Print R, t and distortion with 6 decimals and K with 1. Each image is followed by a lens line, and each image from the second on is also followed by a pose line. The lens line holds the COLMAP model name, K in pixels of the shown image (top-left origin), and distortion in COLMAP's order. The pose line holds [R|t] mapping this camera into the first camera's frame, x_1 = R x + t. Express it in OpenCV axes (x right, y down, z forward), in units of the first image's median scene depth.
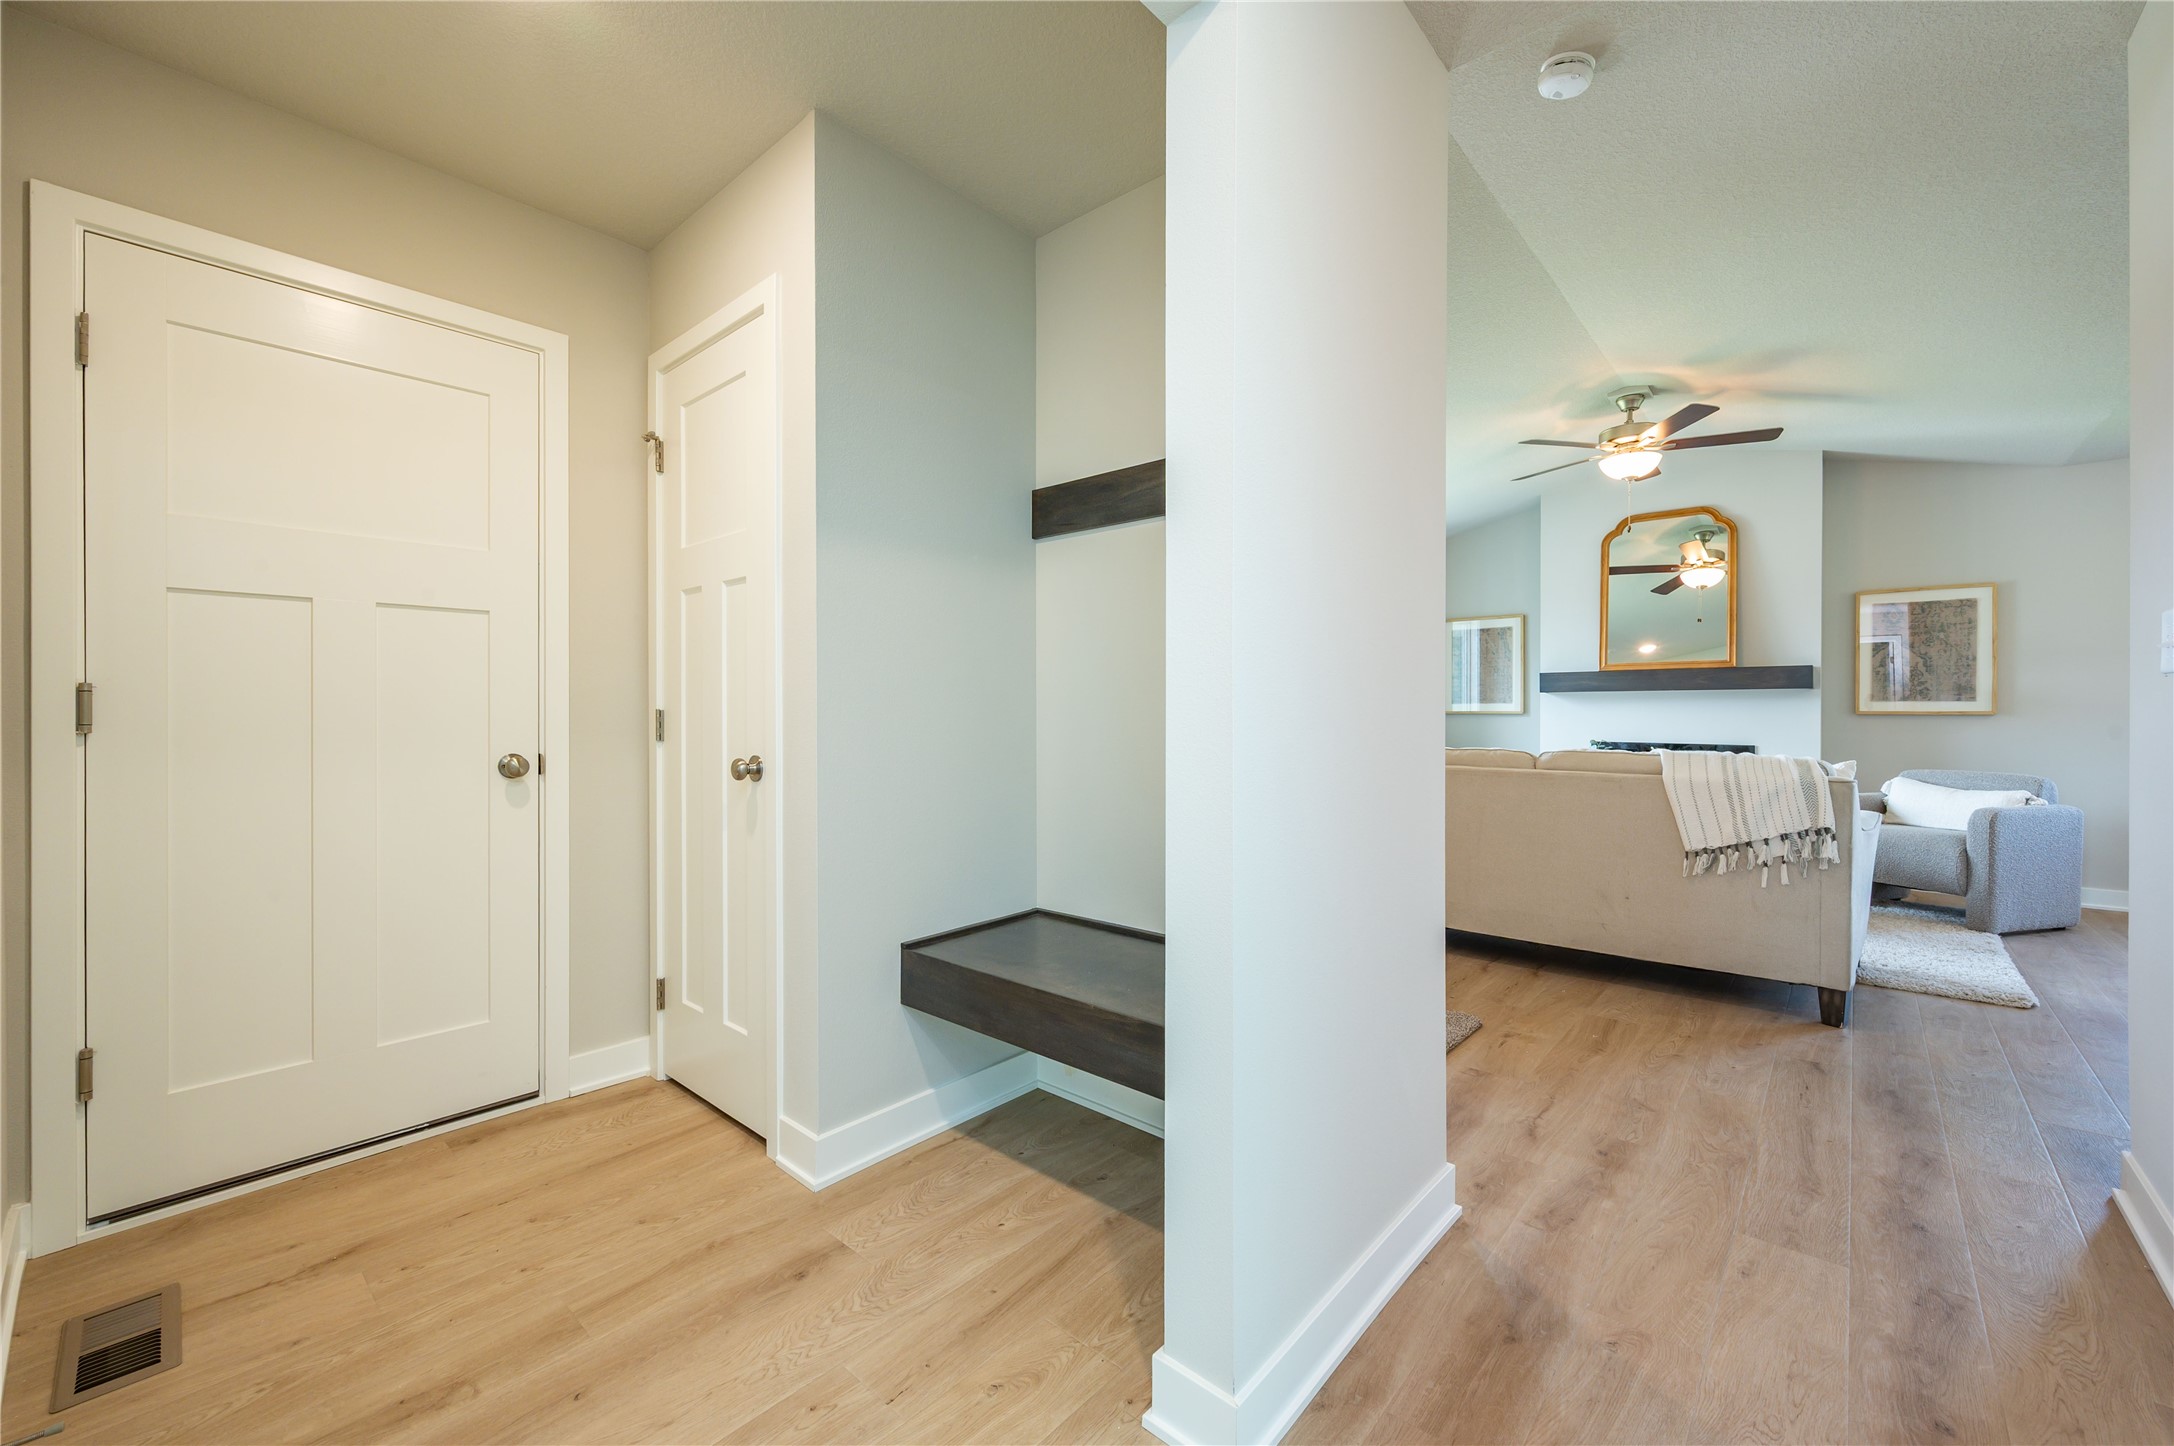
lens RADIAL K [[864.7, 0, 1093.0], [0, 864.7, 716.7], [0, 0, 1]] dist [-0.001793, -0.000053]
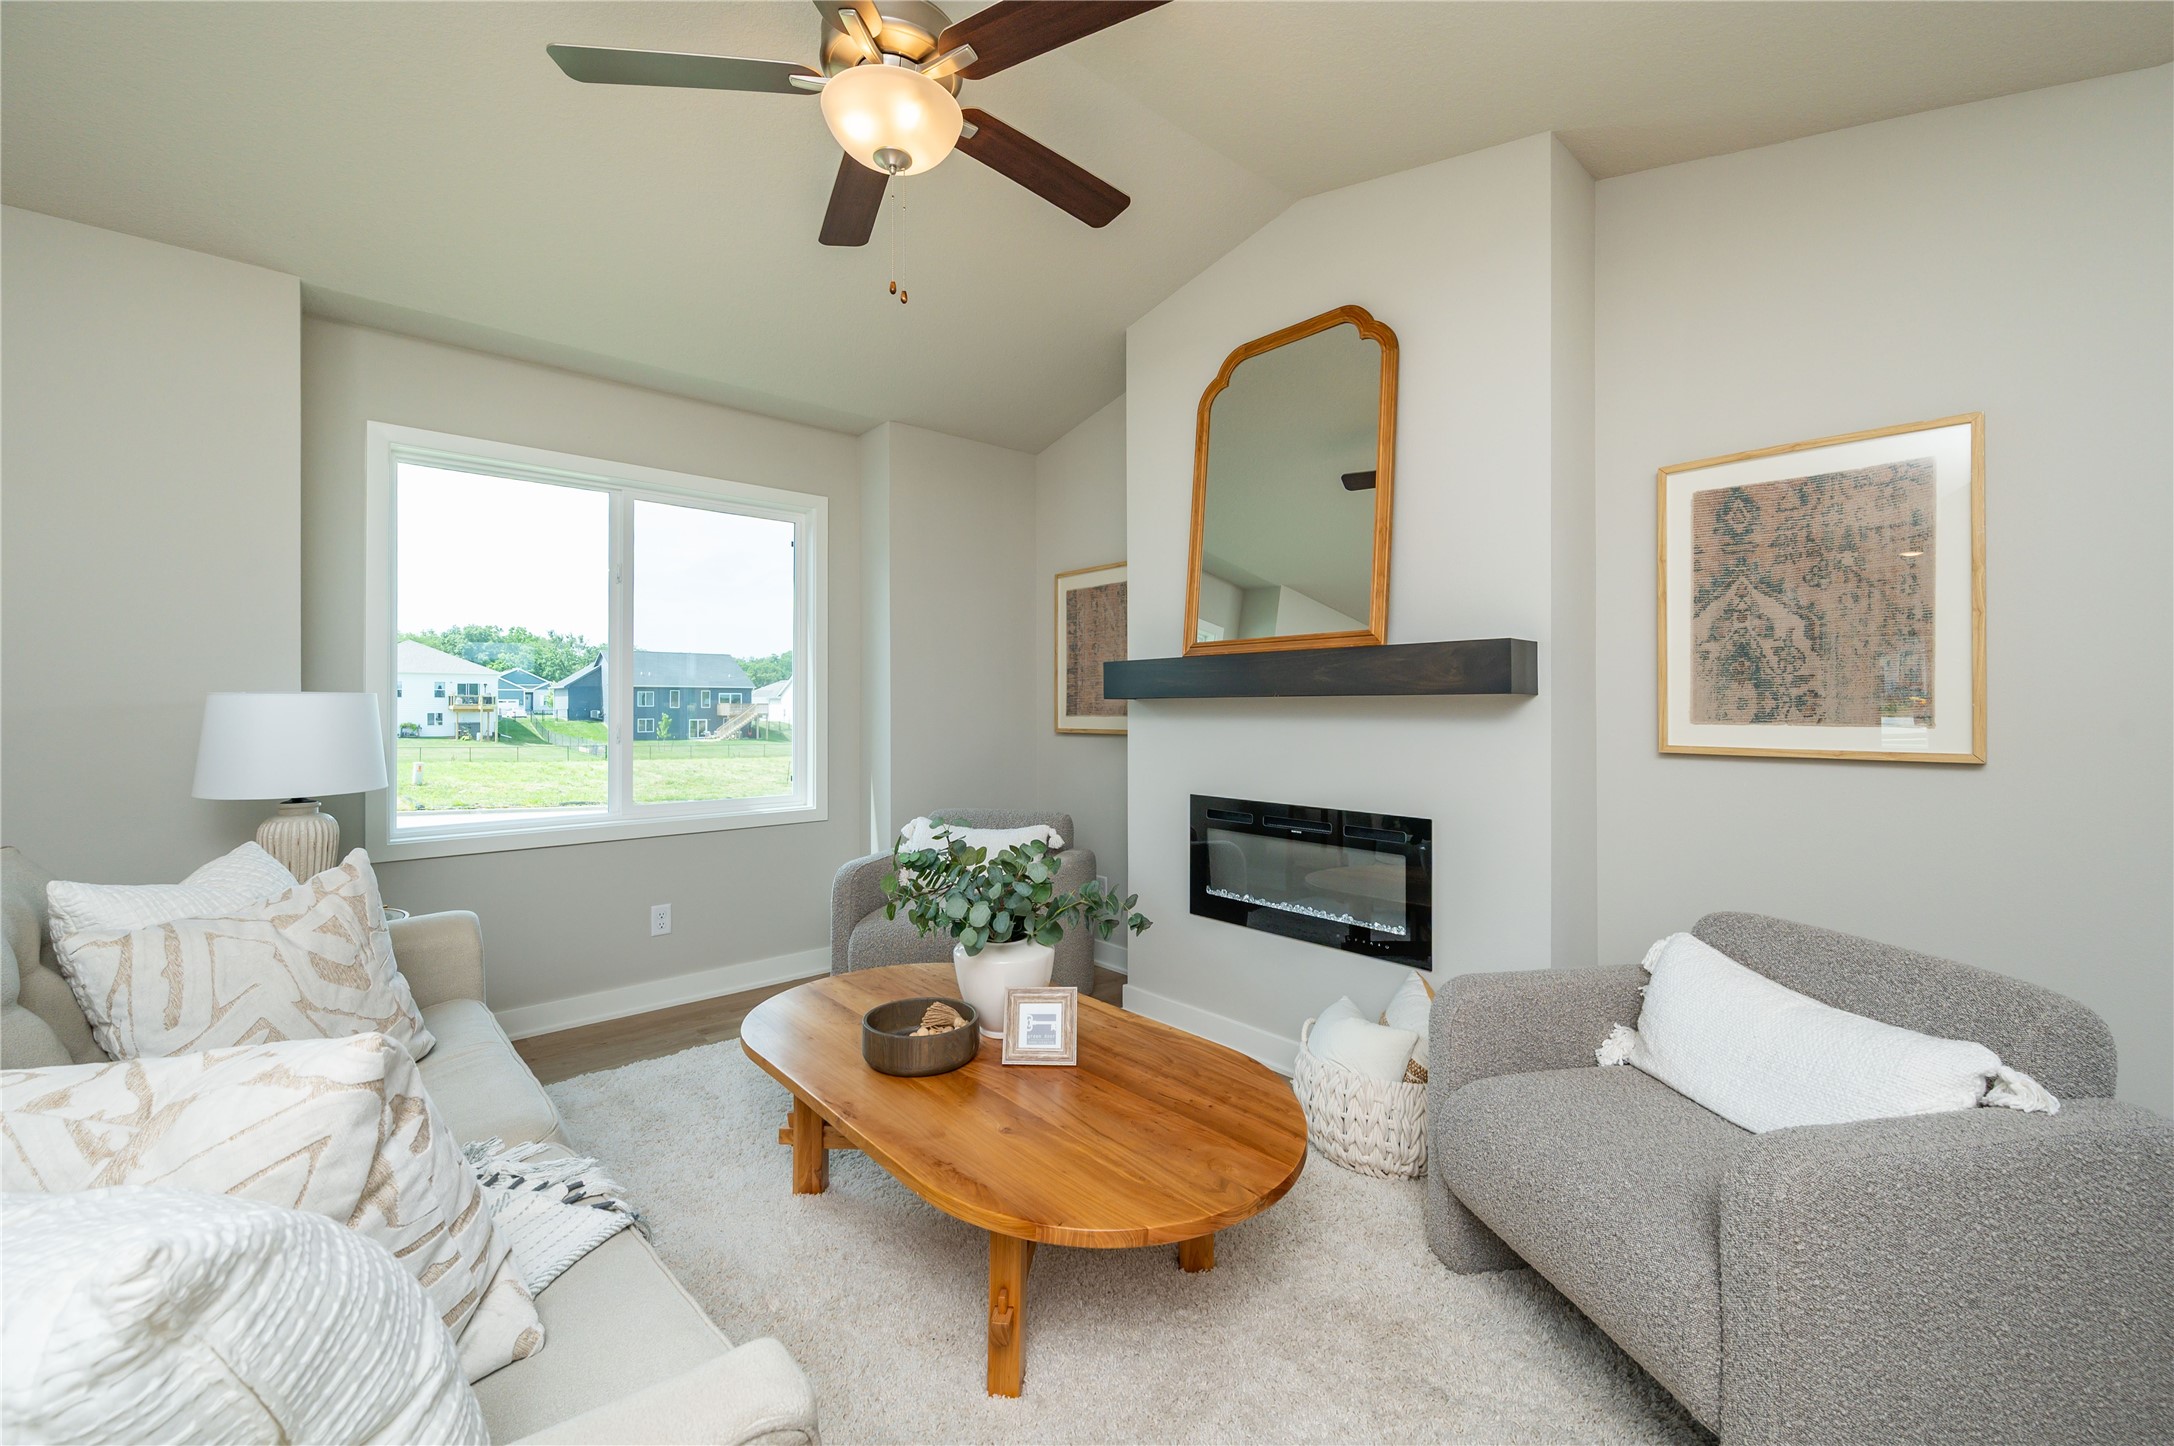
lens RADIAL K [[864.7, 0, 1093.0], [0, 864.7, 716.7], [0, 0, 1]] dist [-0.001793, -0.000053]
pose [[0.993516, -0.000436, -0.113696, 0.680472], [0.000806, 0.999995, 0.003206, -0.023191], [0.113694, -0.003277, 0.993510, 0.563733]]
